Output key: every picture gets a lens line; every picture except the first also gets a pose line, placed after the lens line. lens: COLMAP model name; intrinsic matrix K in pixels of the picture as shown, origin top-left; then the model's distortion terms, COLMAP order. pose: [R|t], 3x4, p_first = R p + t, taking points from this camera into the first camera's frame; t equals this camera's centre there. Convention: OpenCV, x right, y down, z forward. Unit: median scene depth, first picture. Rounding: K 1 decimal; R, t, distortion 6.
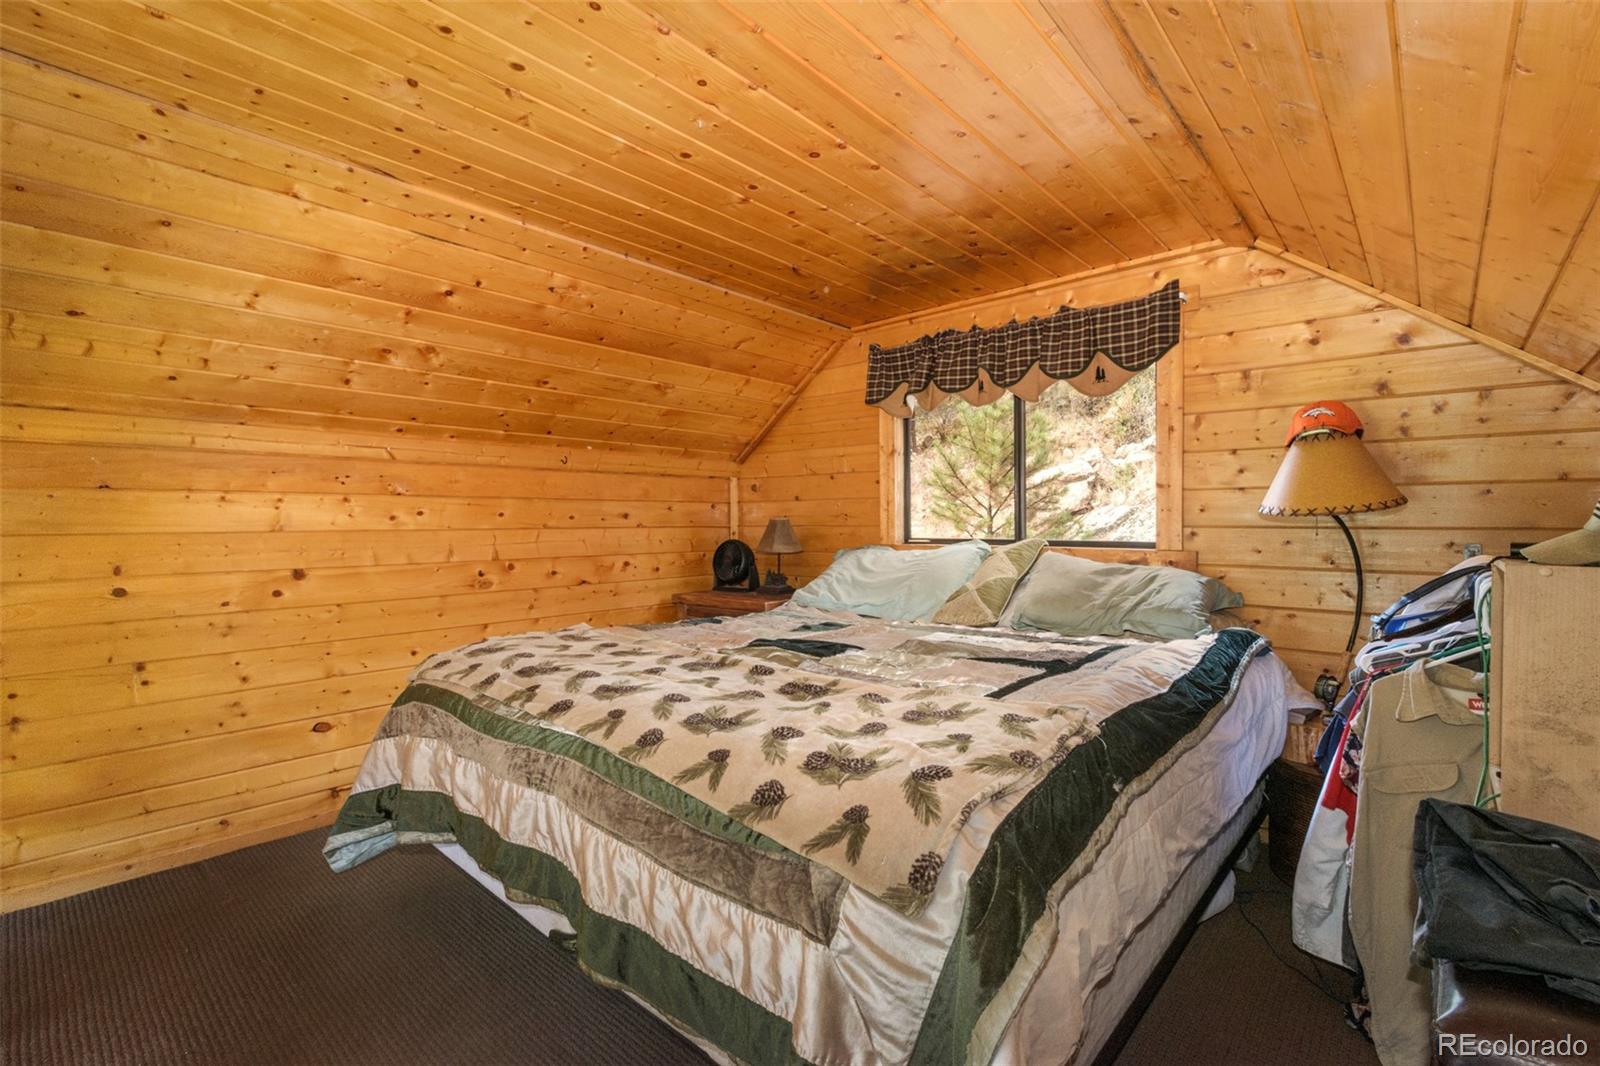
lens RADIAL K [[722.4, 0, 804.0], [0, 722.4, 528.4], [0, 0, 1]] dist [0.003197, -0.000028]
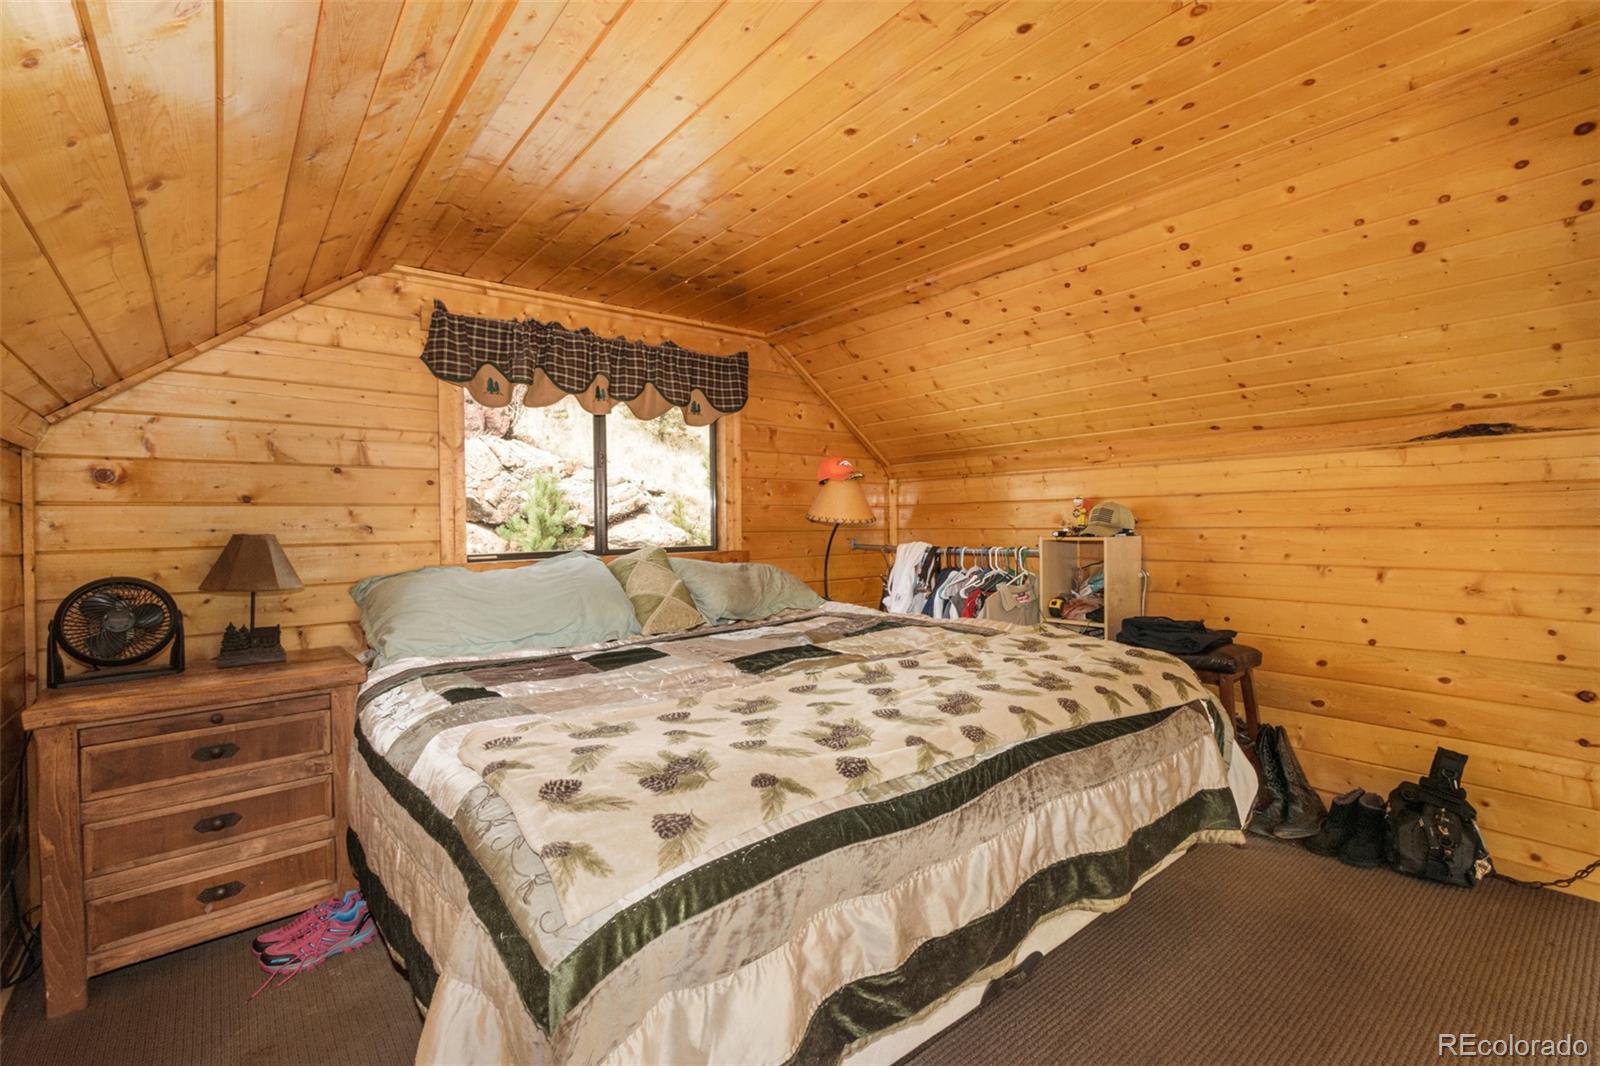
lens RADIAL K [[722.4, 0, 805.8], [0, 722.4, 530.9], [0, 0, 1]] dist [0.003197, -0.000028]
pose [[0.155414, -0.006536, 0.987828, -0.722641], [0.028225, 0.999599, 0.002173, -0.005869], [-0.987446, 0.027544, 0.155536, 0.613731]]
